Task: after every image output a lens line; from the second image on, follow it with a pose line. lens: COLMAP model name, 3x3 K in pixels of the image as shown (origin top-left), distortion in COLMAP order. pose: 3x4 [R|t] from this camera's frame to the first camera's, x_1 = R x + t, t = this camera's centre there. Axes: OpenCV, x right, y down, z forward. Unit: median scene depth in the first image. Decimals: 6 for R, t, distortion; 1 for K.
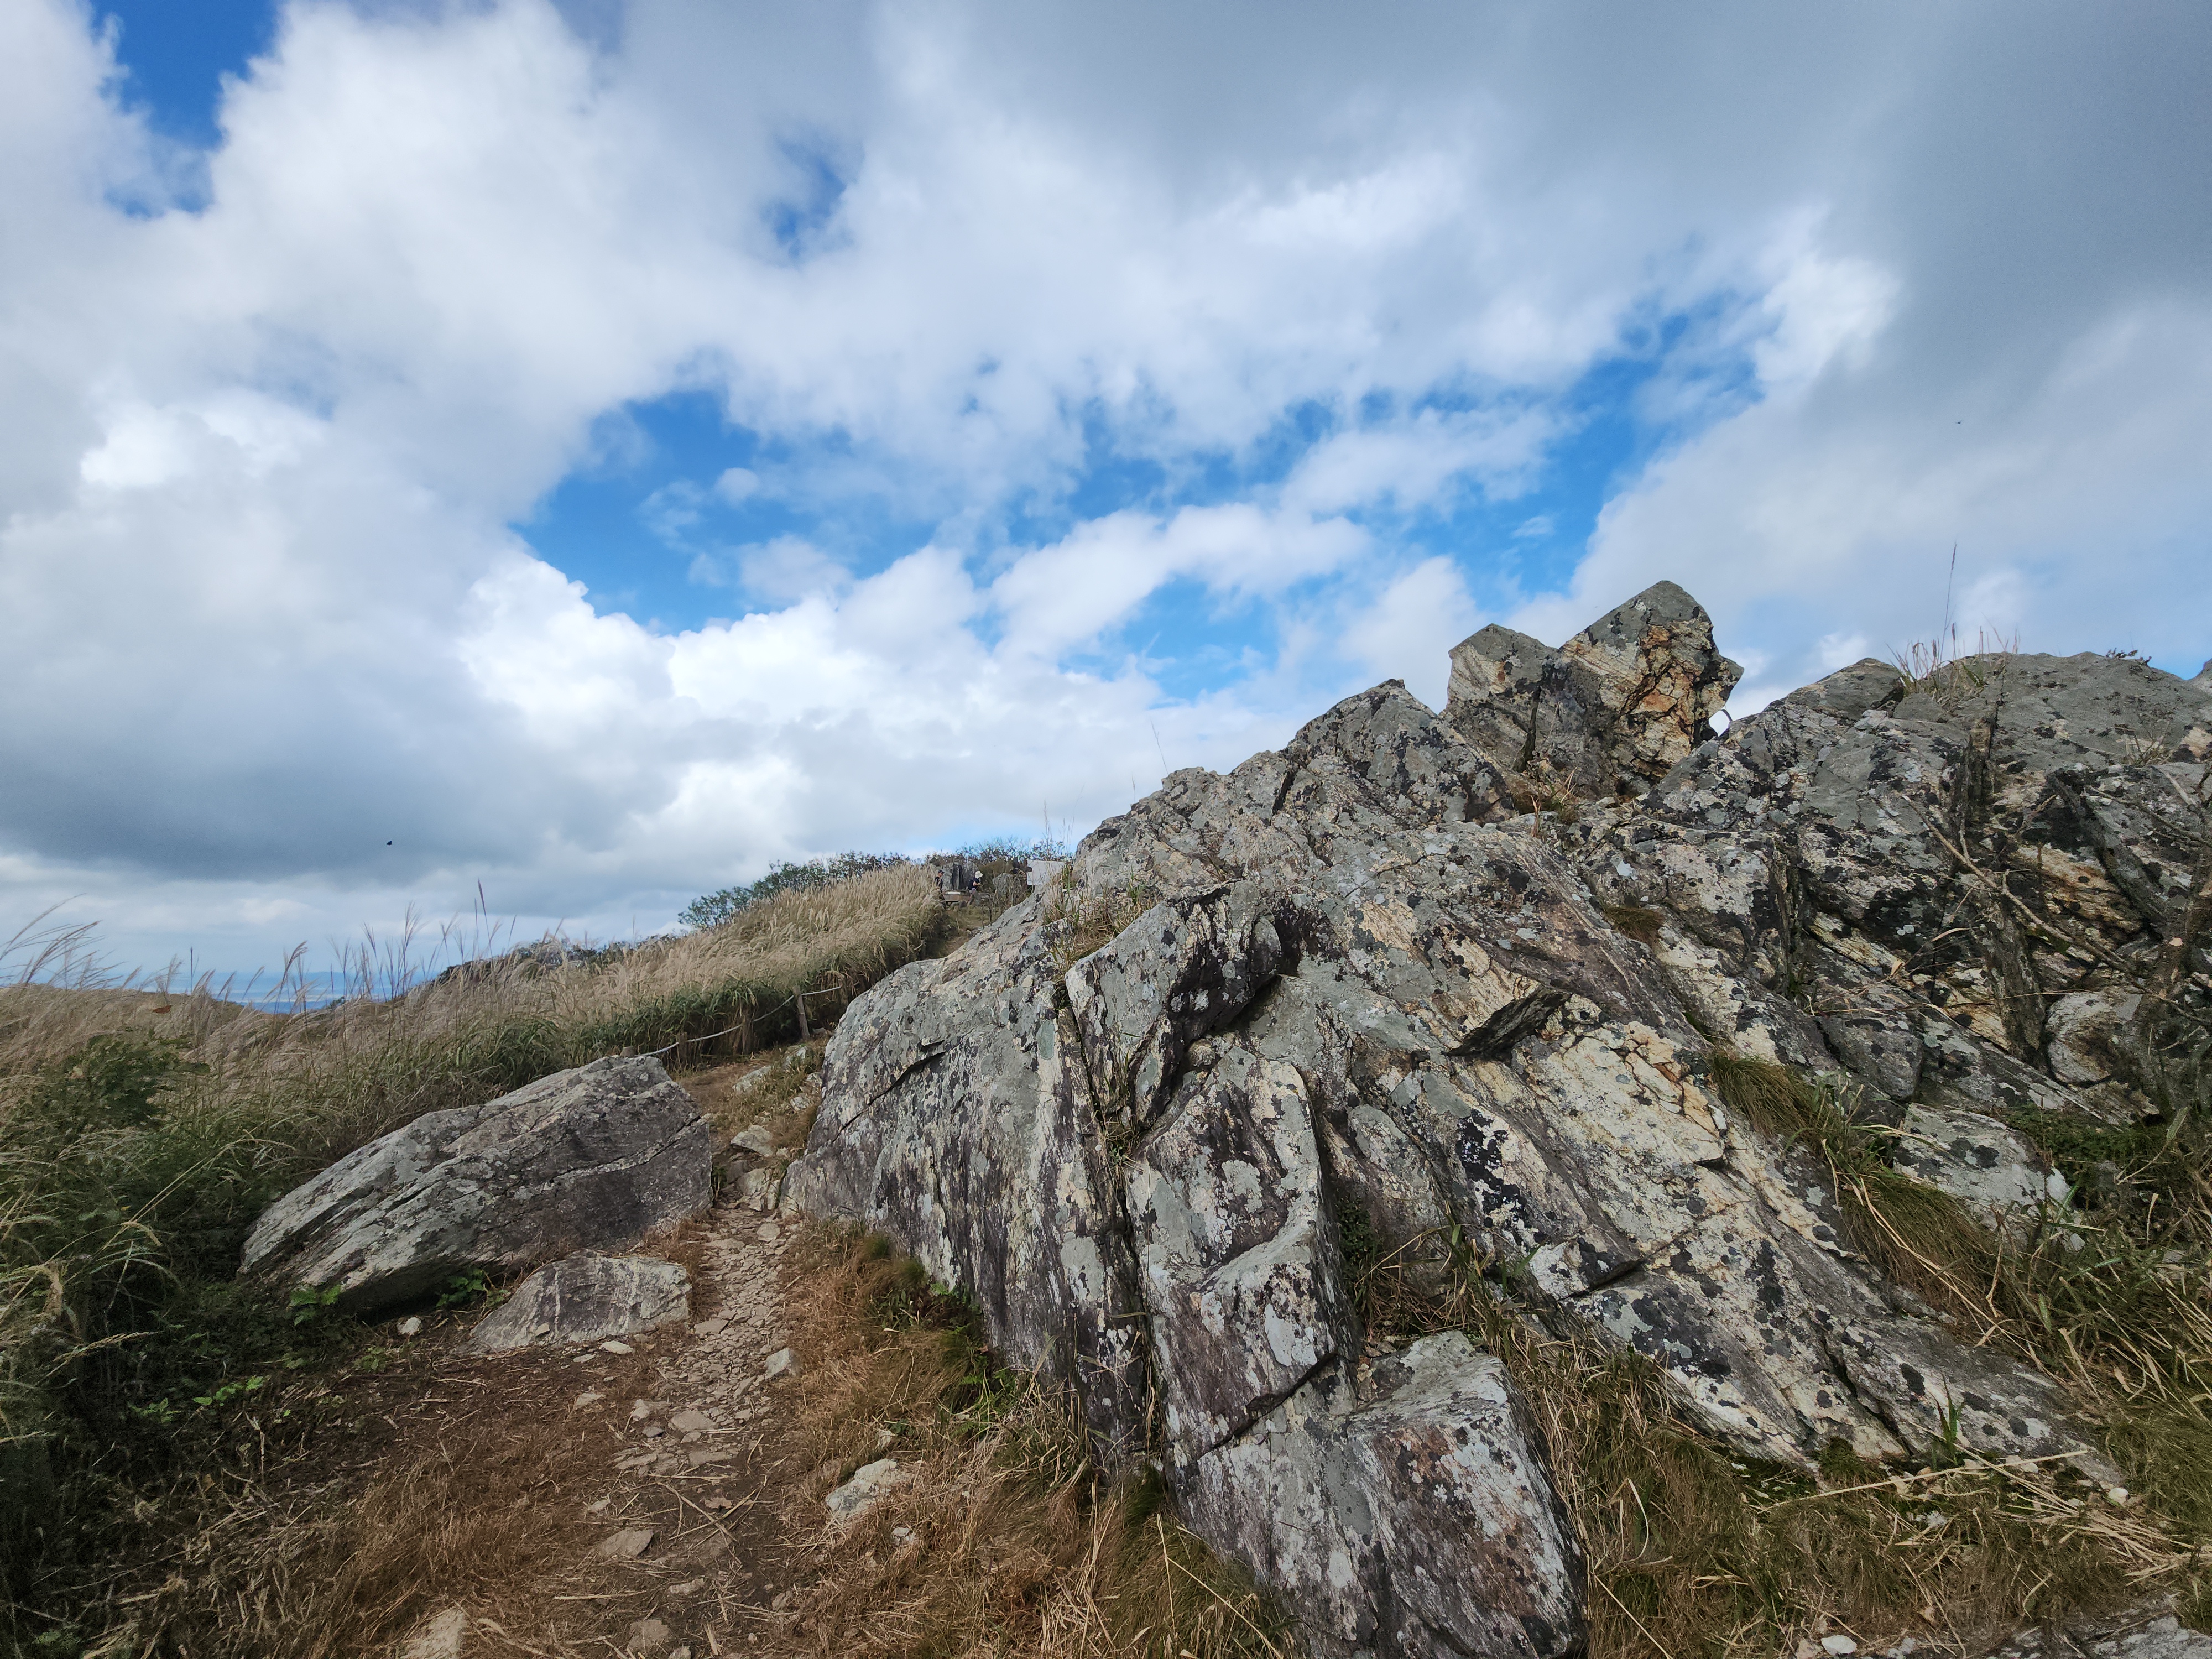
lens RADIAL K [[893.1, 0, 1087.1], [0, 893.1, 842.0], [0, 0, 1]] dist [-0.012707, -0.000830]
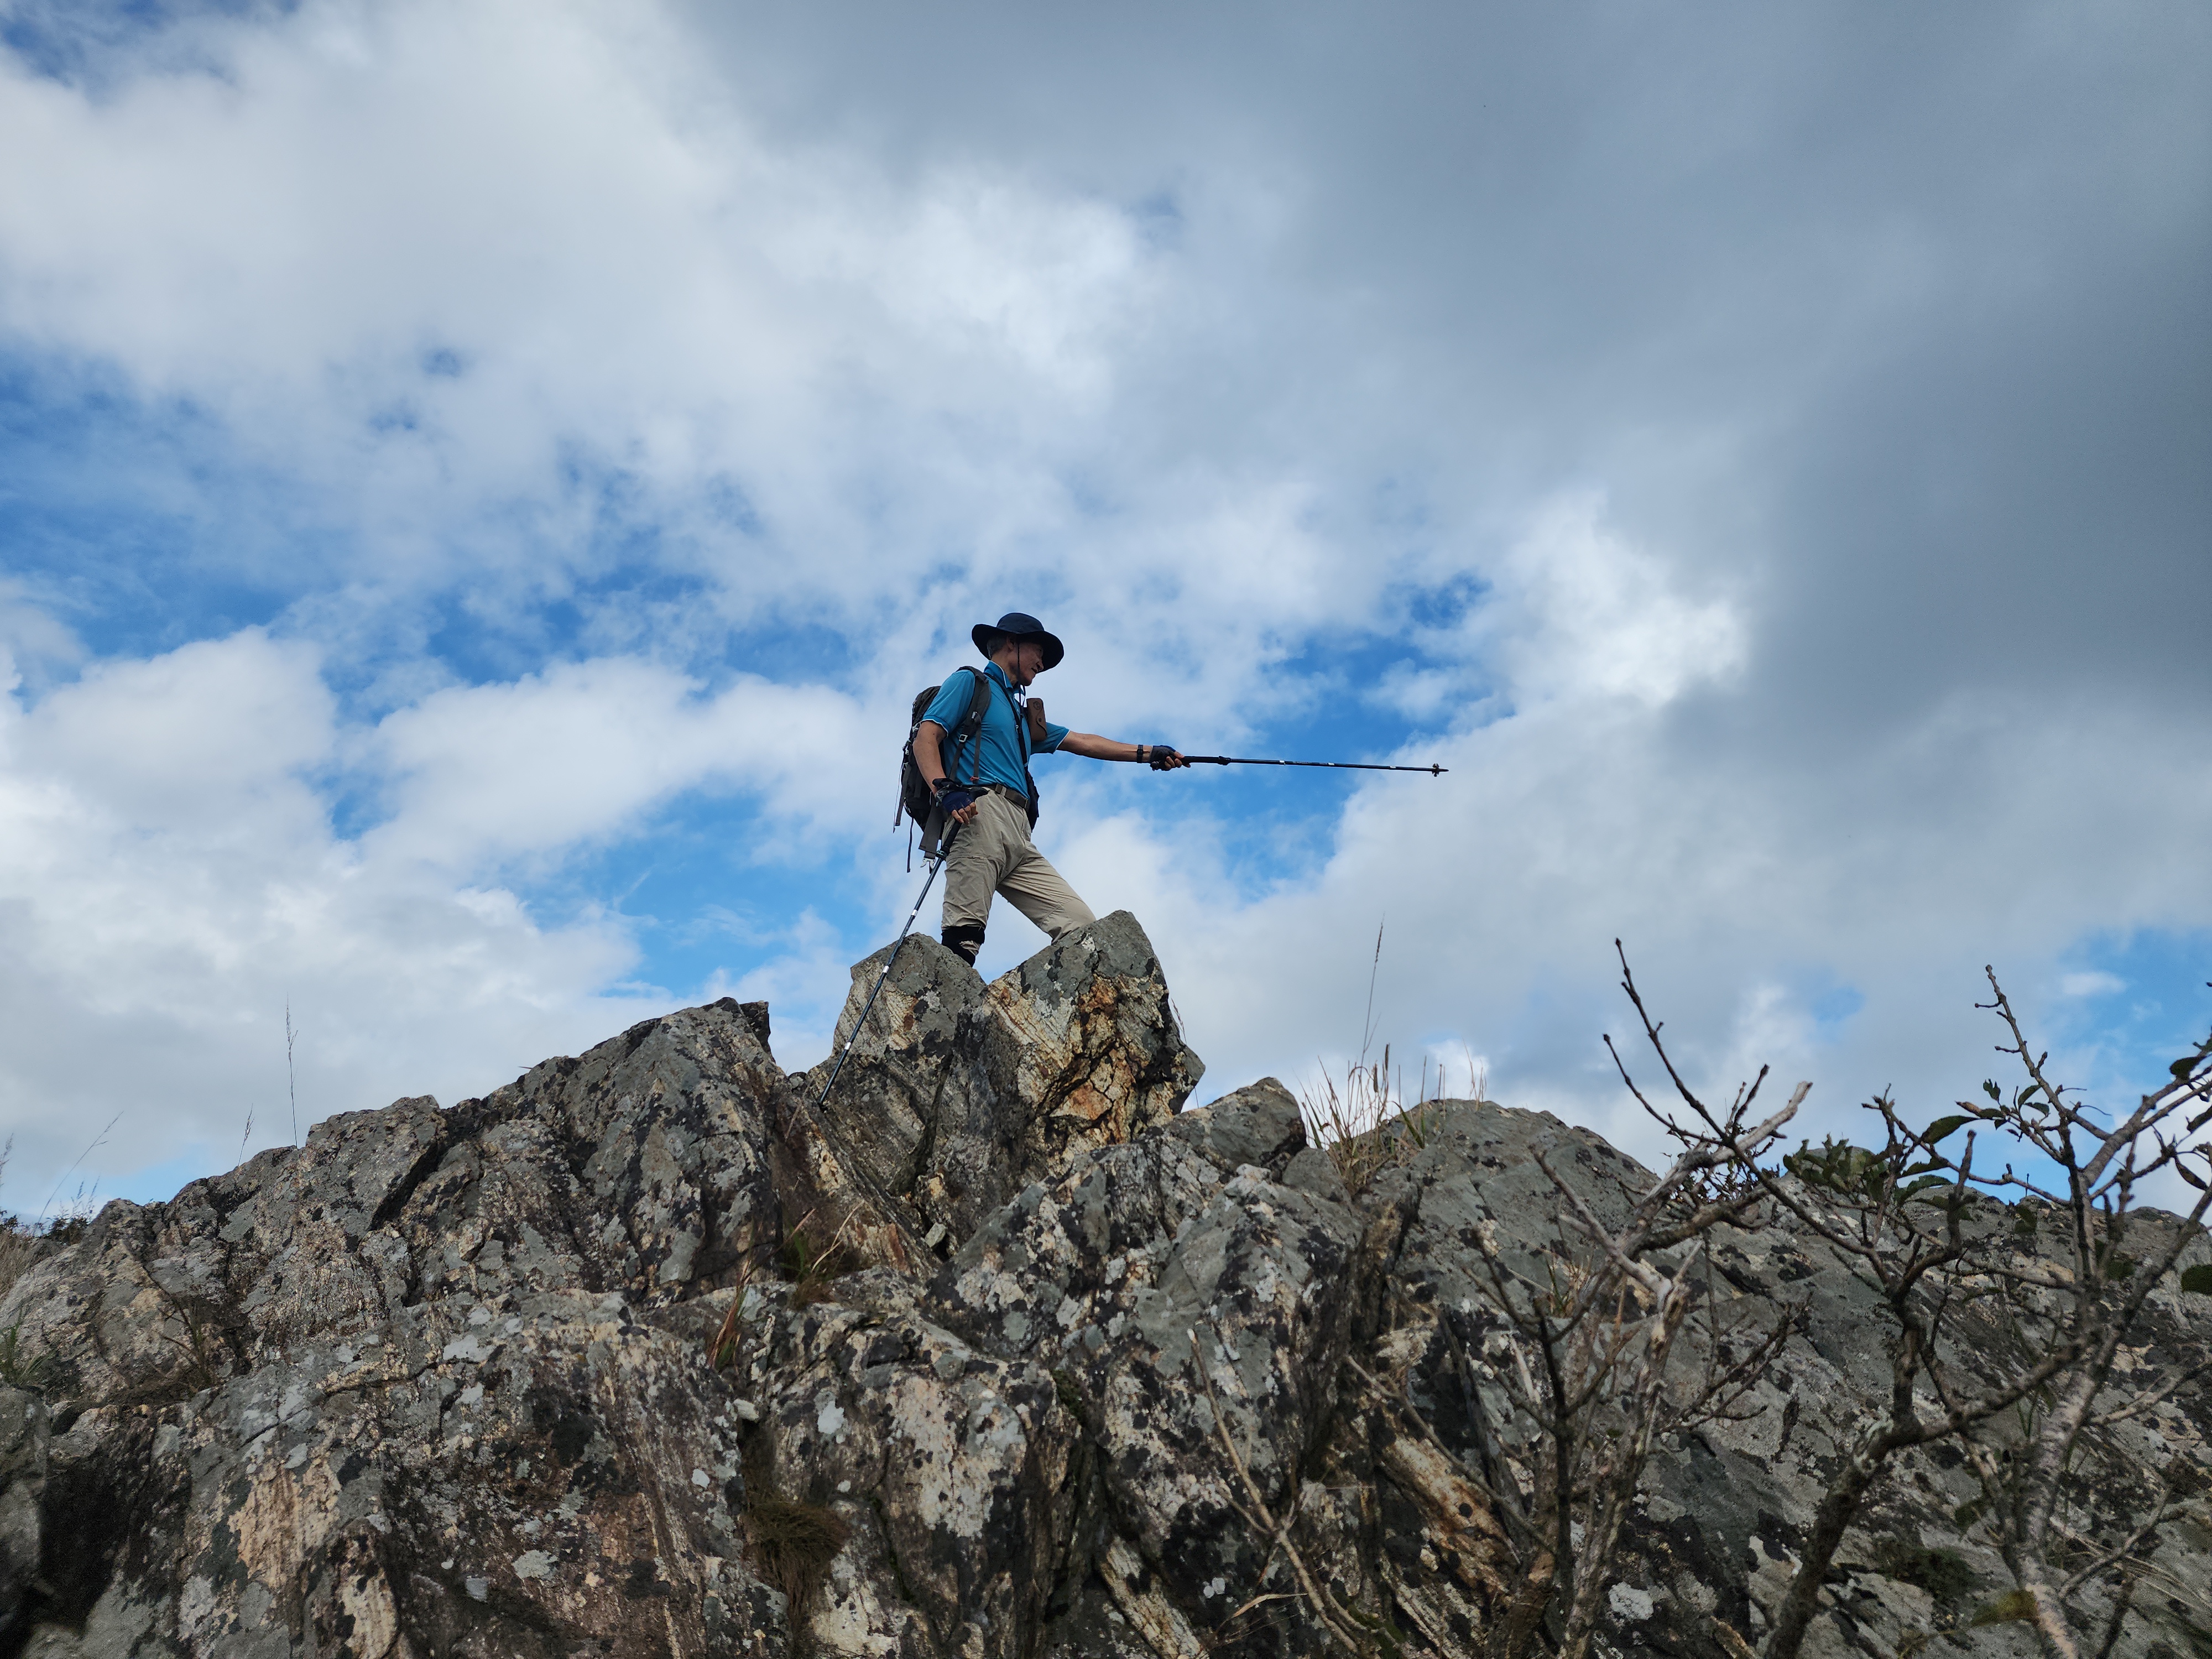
lens RADIAL K [[1489.7, 0, 1119.6], [0, 1489.7, 805.1], [0, 0, 1]] dist [0.055813, -0.031081]
pose [[0.916380, 0.206970, 0.342653, 0.378878], [-0.099800, 0.947063, -0.305143, -0.057919], [-0.387670, 0.245430, 0.888525, 0.058389]]
